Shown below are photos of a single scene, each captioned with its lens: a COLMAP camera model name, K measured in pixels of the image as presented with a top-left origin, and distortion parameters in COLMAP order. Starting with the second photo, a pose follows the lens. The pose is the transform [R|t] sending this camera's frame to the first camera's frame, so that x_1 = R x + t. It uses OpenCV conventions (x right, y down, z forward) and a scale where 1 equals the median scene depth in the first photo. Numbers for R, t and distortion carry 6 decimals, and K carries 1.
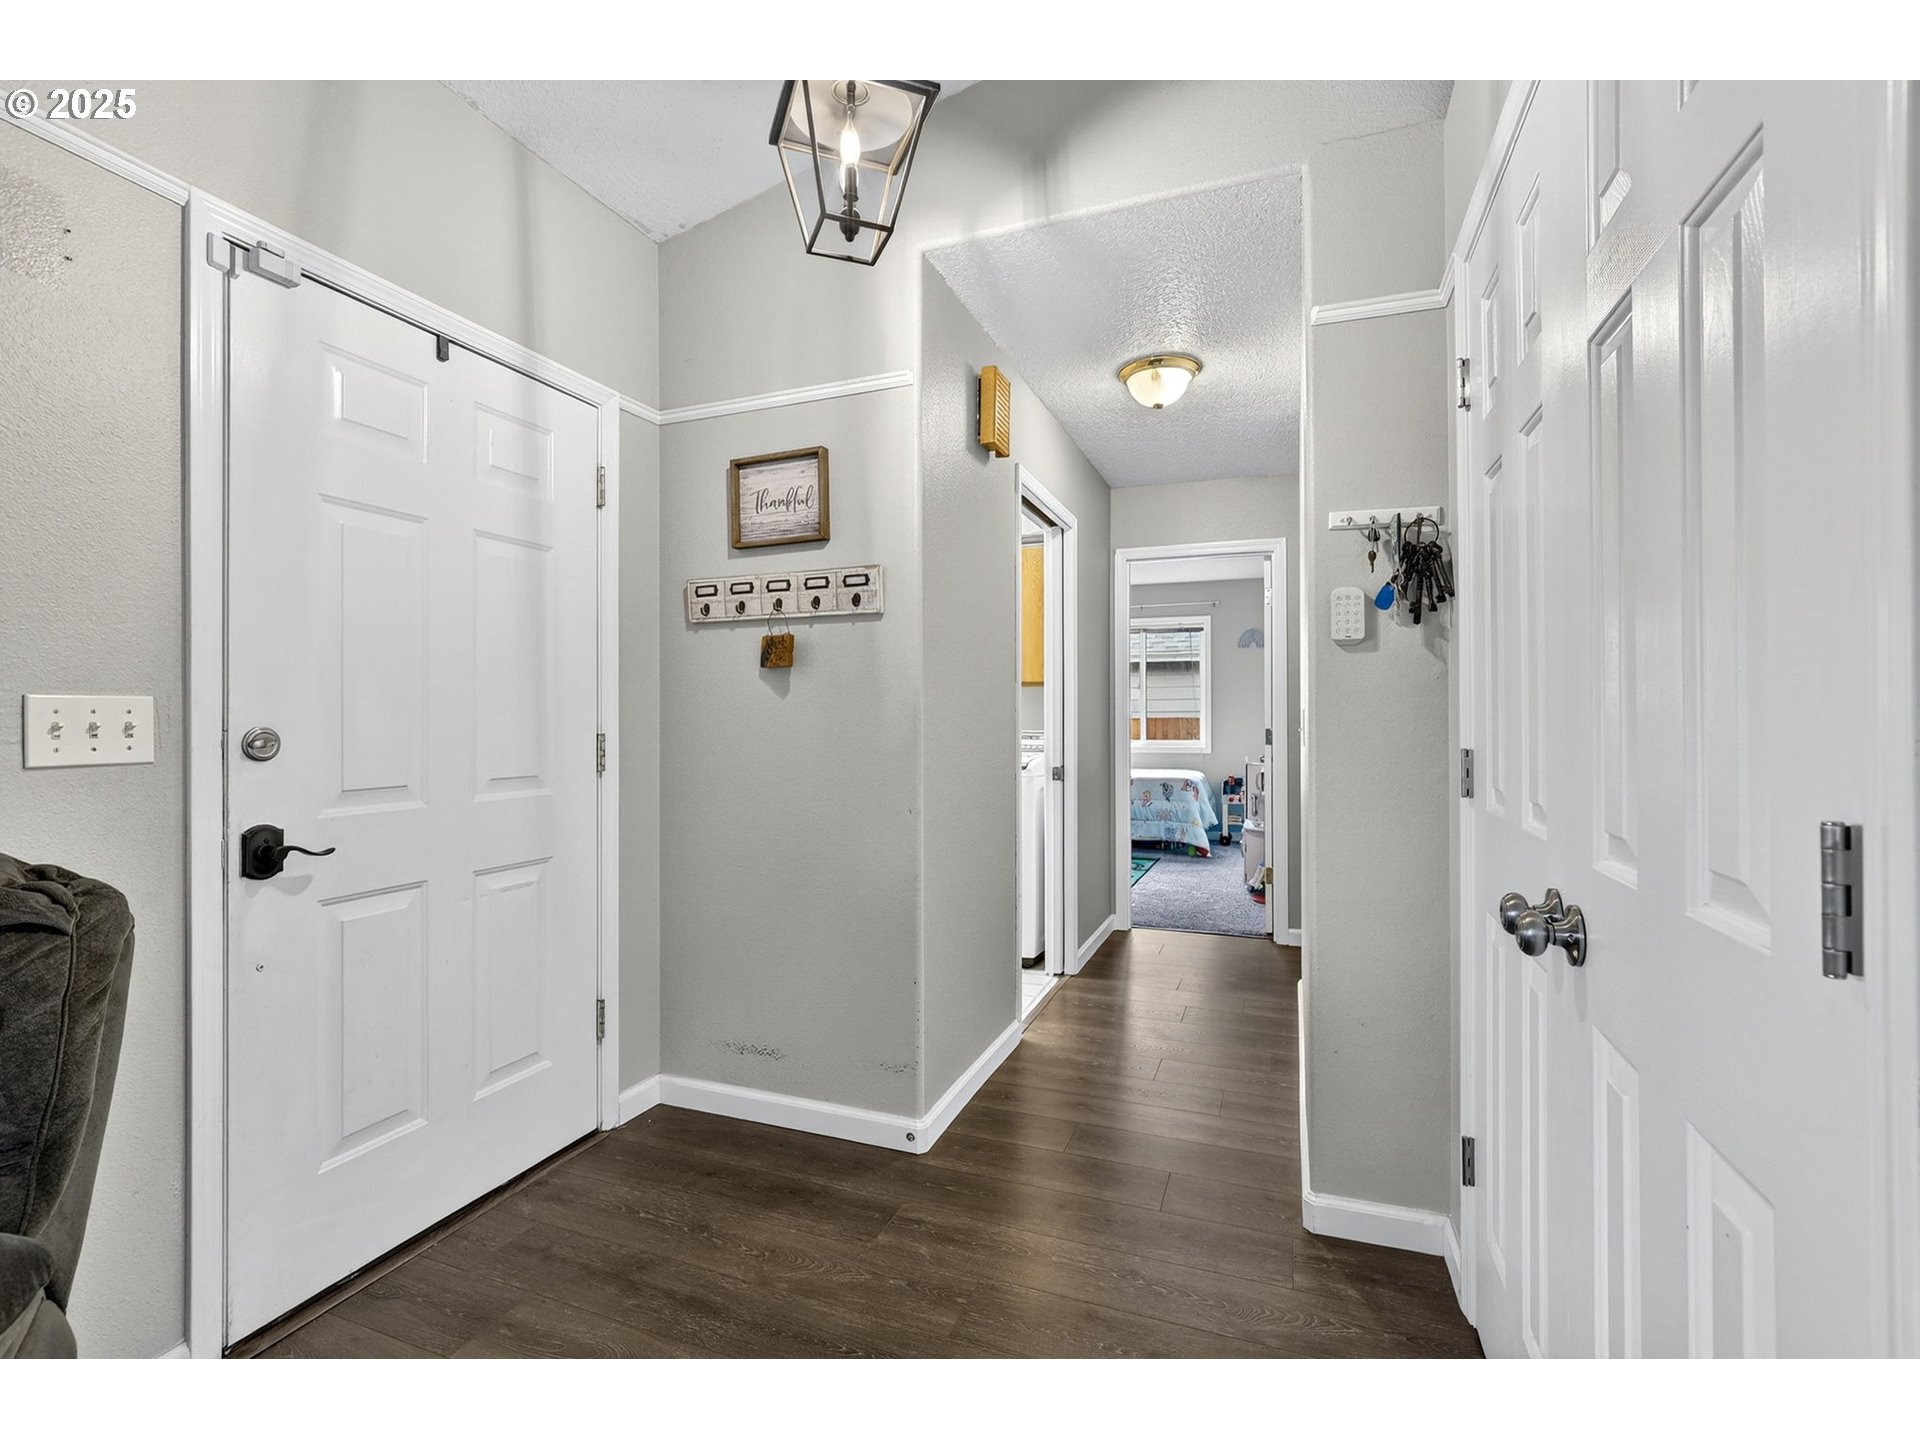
lens RADIAL K [[874.8, 0, 955.3], [0, 874.8, 720.2], [0, 0, 1]] dist [-0.008714, 0.004977]
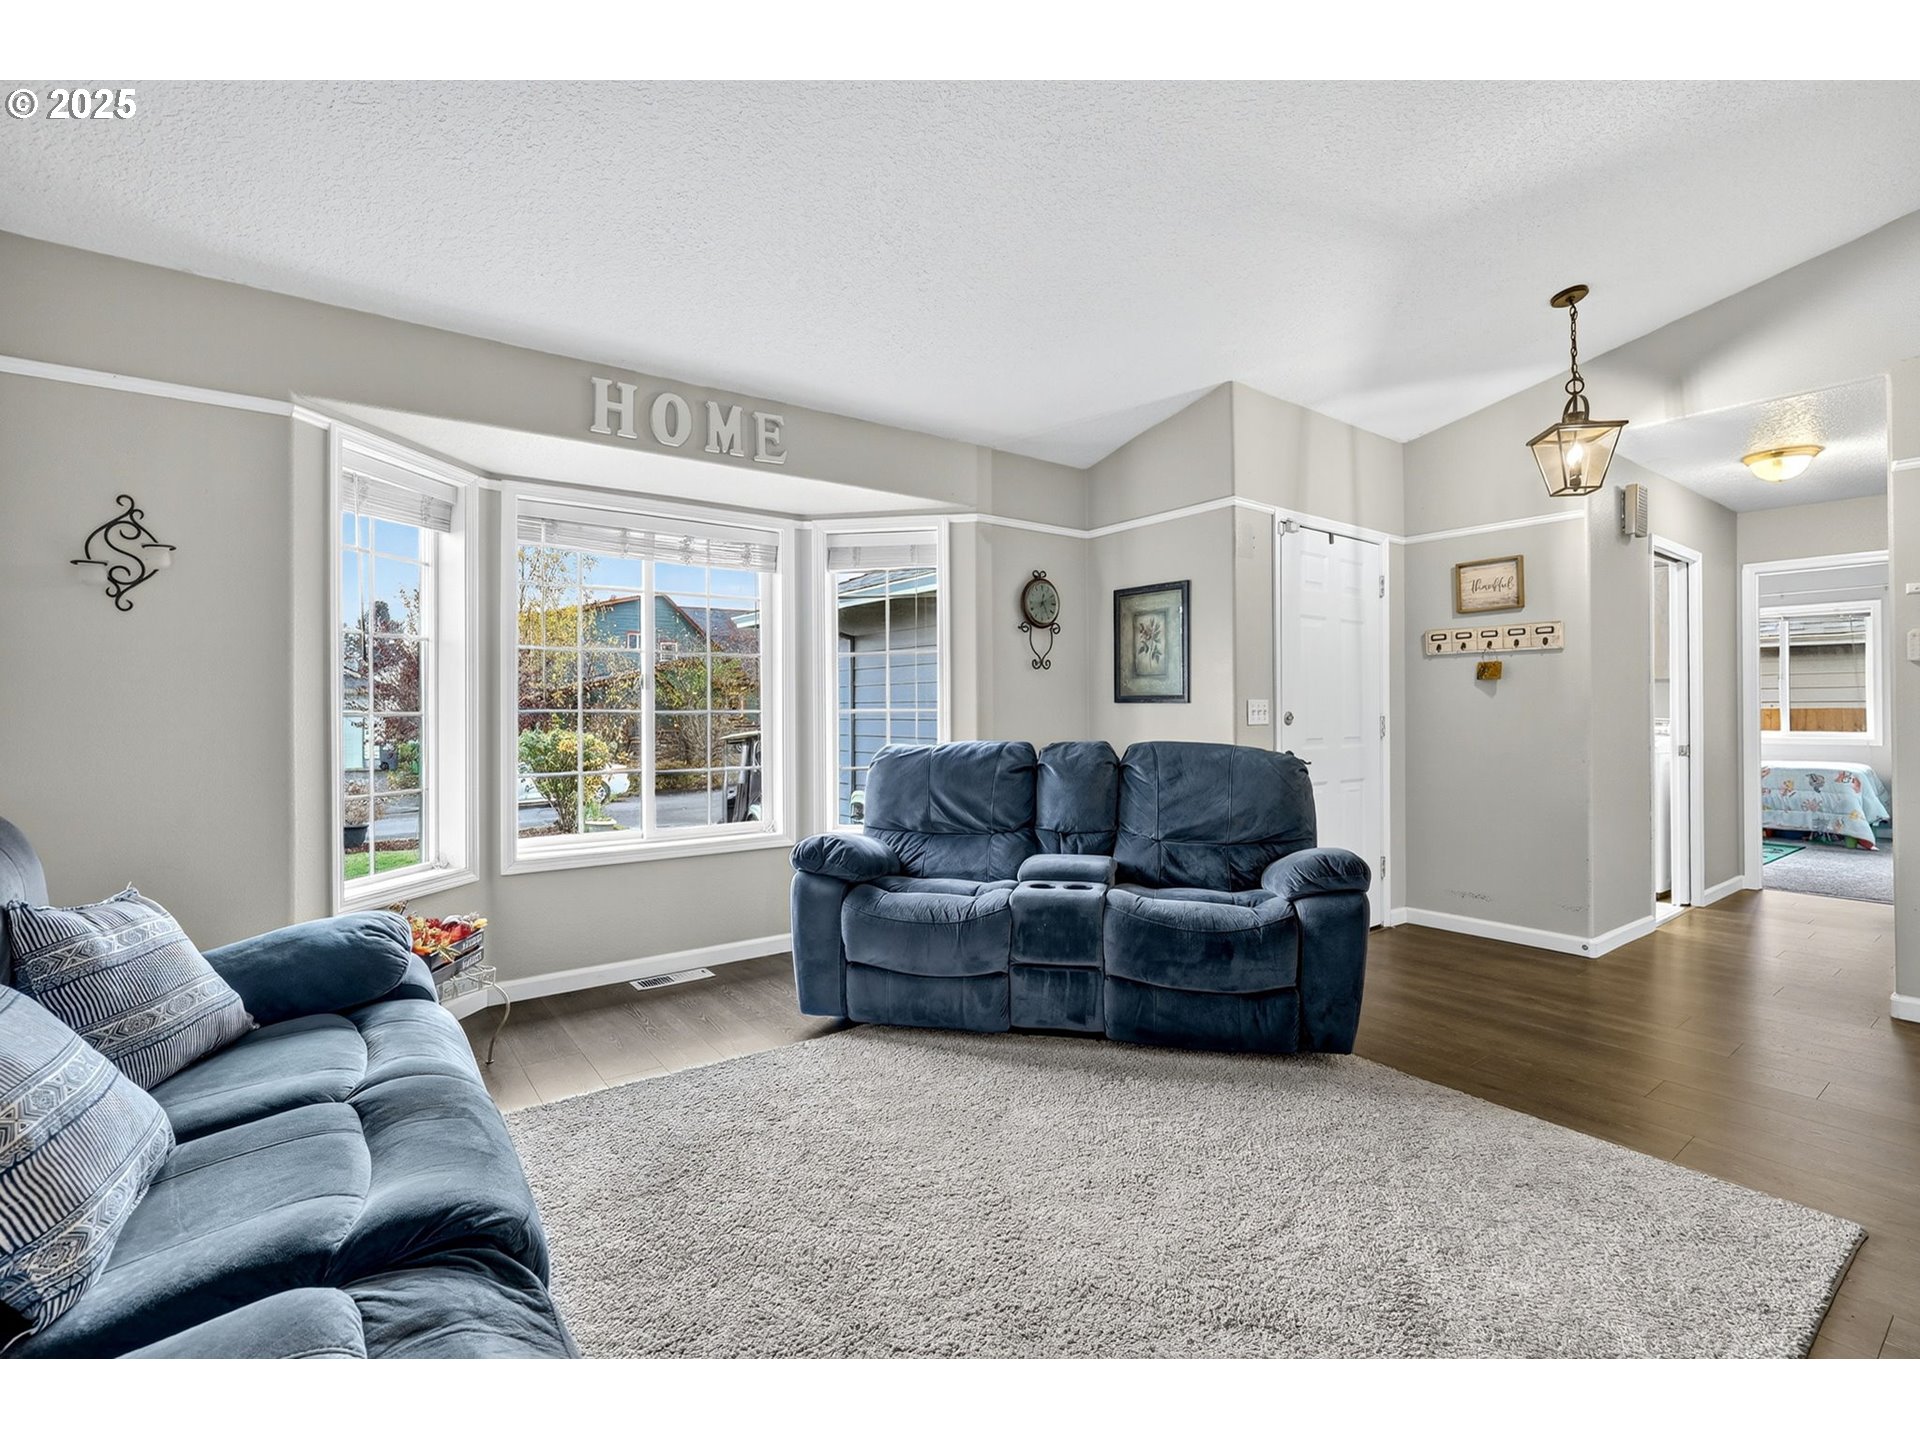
lens RADIAL K [[874.8, 0, 957.0], [0, 874.8, 704.2], [0, 0, 1]] dist [-0.008714, 0.004977]
pose [[0.847648, -0.003777, -0.530545, -0.174334], [-0.000753, 0.999965, -0.008322, 0.005287], [0.530558, 0.007454, 0.847616, -1.053932]]
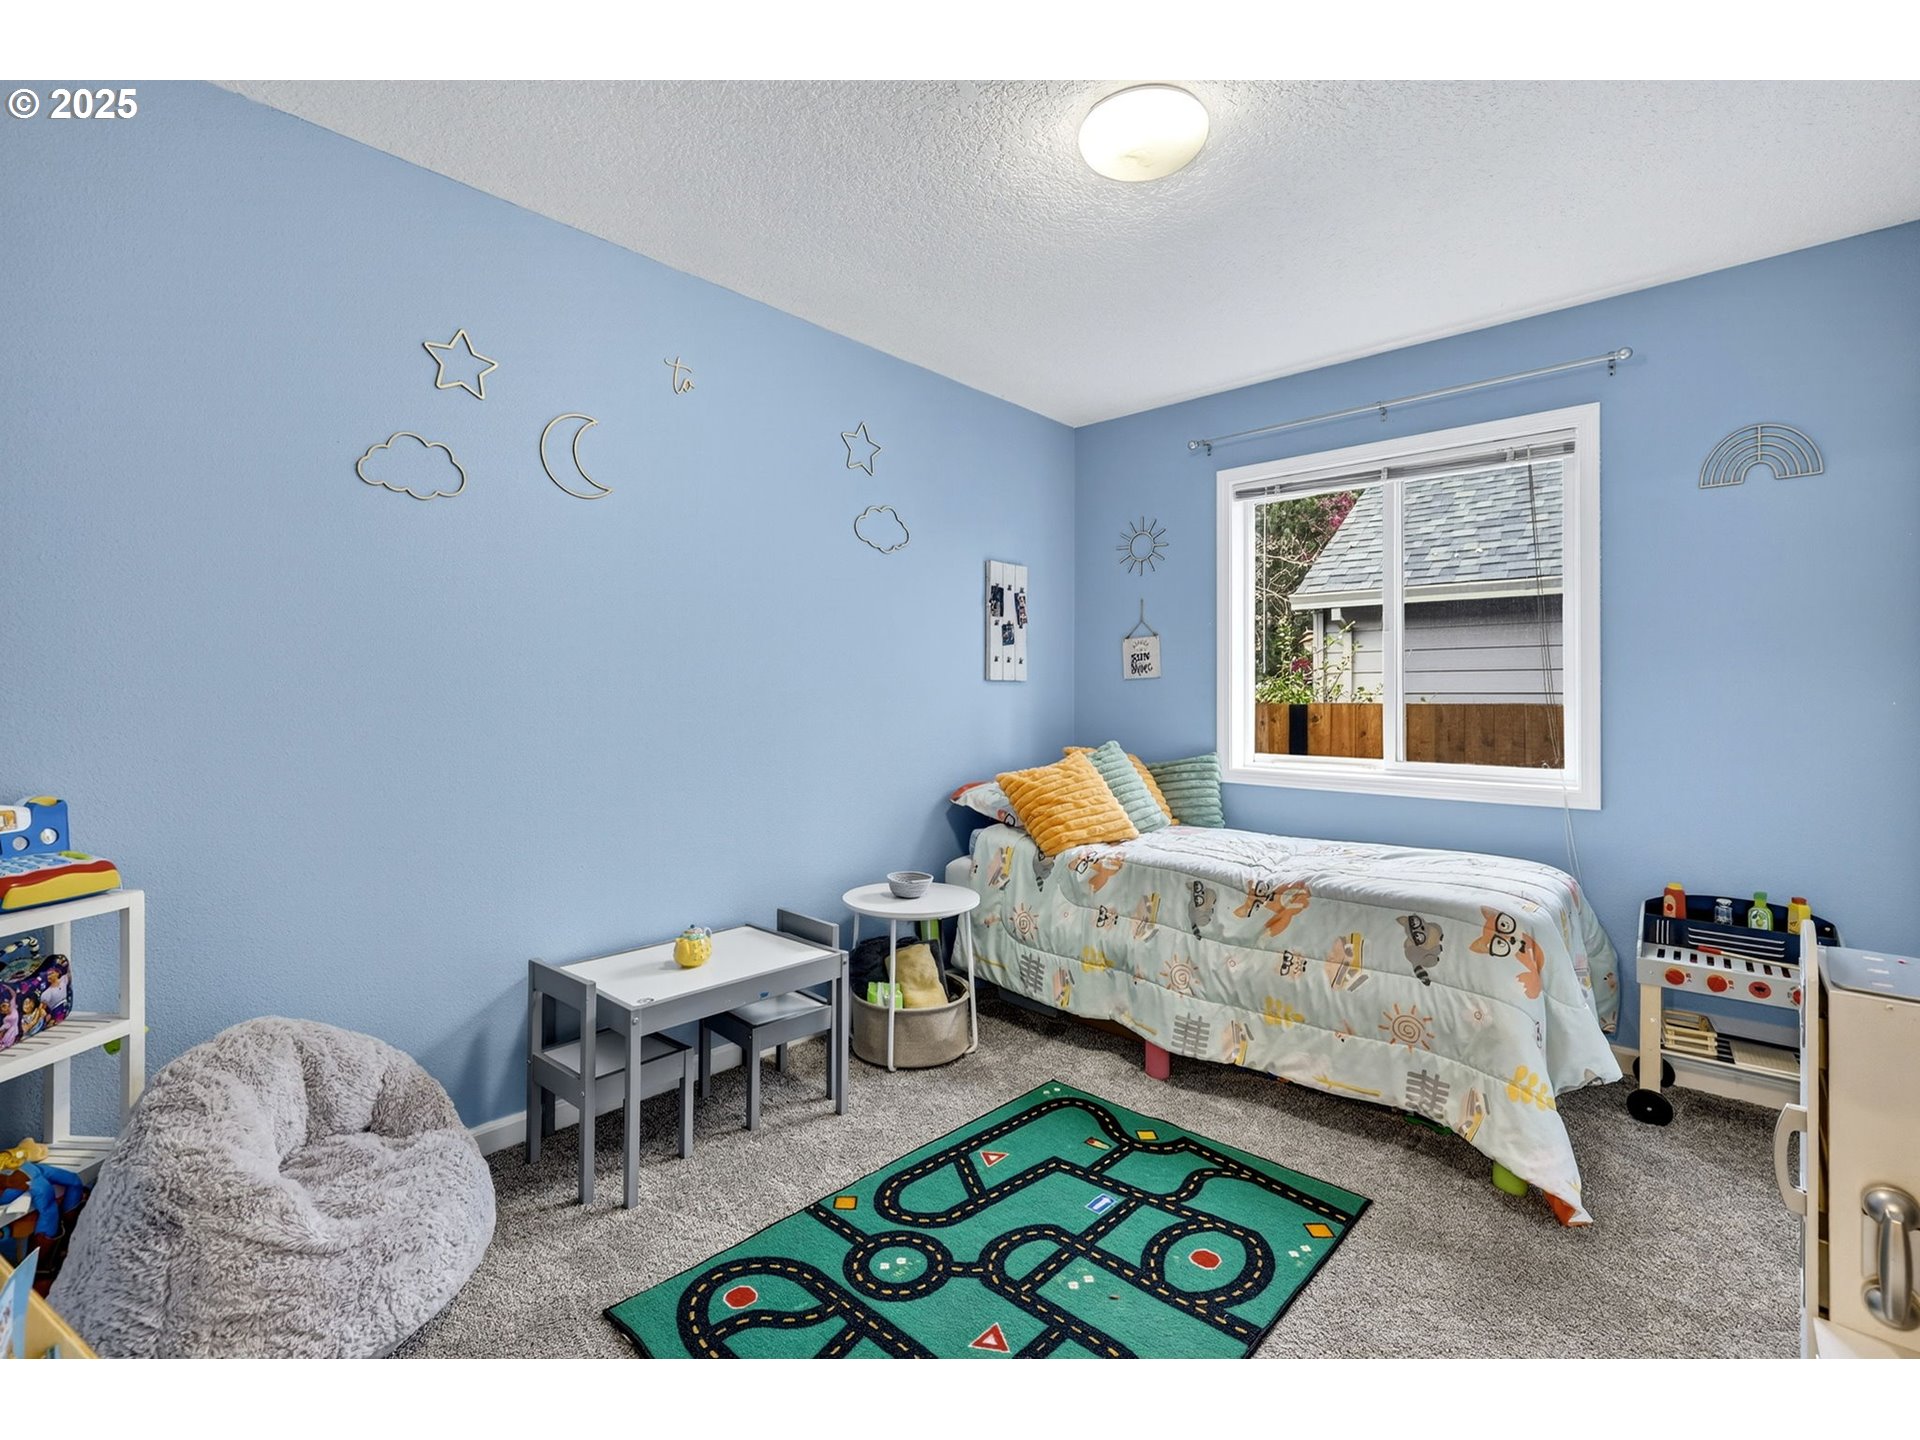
lens RADIAL K [[874.8, 0, 957.4], [0, 874.8, 703.7], [0, 0, 1]] dist [-0.008714, 0.004977]
pose [[0.933554, 0.010451, -0.358283, 0.593057], [-0.011486, 0.999934, -0.000760, -0.001605], [0.358252, 0.004825, 0.933613, 1.956549]]
